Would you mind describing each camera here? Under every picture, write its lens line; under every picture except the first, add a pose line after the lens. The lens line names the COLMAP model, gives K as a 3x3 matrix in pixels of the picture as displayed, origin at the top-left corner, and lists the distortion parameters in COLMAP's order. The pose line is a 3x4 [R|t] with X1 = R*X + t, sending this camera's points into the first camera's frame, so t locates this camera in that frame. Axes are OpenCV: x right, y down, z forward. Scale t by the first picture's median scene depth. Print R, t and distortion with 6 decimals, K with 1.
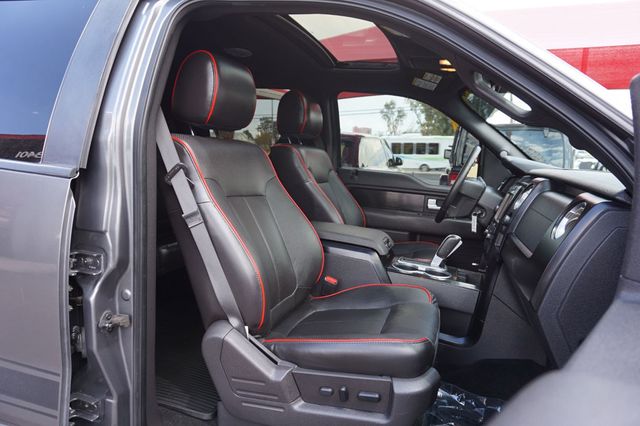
lens RADIAL K [[437.9, 0, 320.8], [0, 437.9, 212.4], [0, 0, 1]] dist [-0.036574, 0.020469]
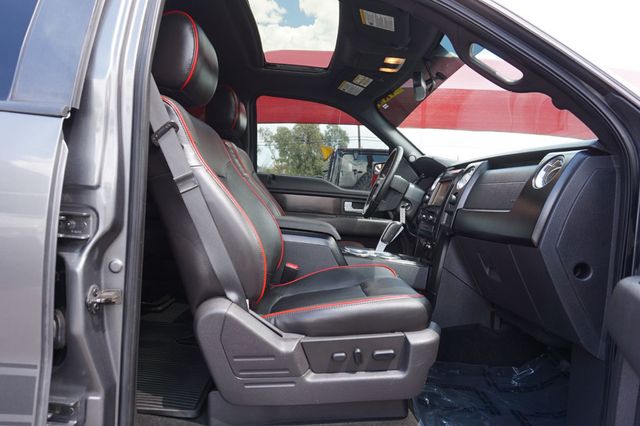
lens RADIAL K [[437.9, 0, 324.3], [0, 437.9, 212.0], [0, 0, 1]] dist [-0.036574, 0.020469]
pose [[0.943272, -0.009851, 0.331876, -0.322385], [0.036768, 0.996511, -0.074924, 0.152397], [-0.329980, 0.082876, 0.940343, 0.063551]]
